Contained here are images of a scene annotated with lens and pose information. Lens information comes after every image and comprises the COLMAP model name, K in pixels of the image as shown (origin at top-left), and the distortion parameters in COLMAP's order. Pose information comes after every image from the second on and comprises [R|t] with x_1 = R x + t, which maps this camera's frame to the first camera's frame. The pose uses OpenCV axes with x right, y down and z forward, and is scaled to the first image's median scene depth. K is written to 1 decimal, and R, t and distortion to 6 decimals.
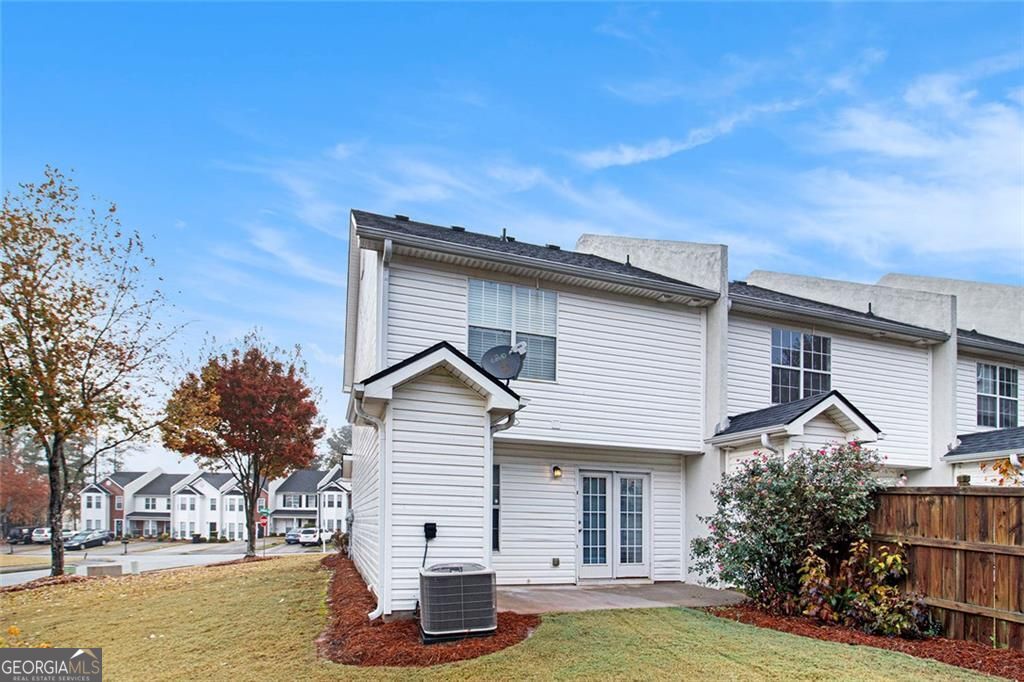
lens RADIAL K [[481.7, 0, 570.3], [0, 481.7, 386.7], [0, 0, 1]] dist [-0.014239, -0.001288]
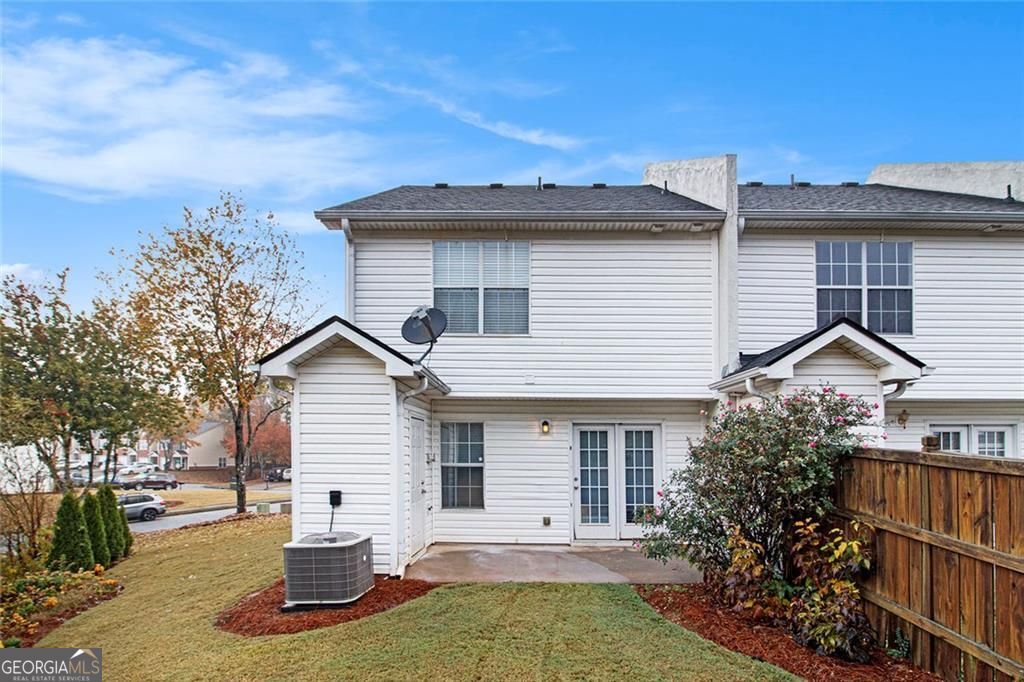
lens RADIAL K [[481.7, 0, 511.0], [0, 481.7, 341.5], [0, 0, 1]] dist [-0.014239, -0.001288]
pose [[0.947586, -0.084311, -0.308175, 0.227409], [0.090640, 0.995864, 0.006251, -0.005948], [0.306373, -0.033857, 0.951309, 0.073586]]
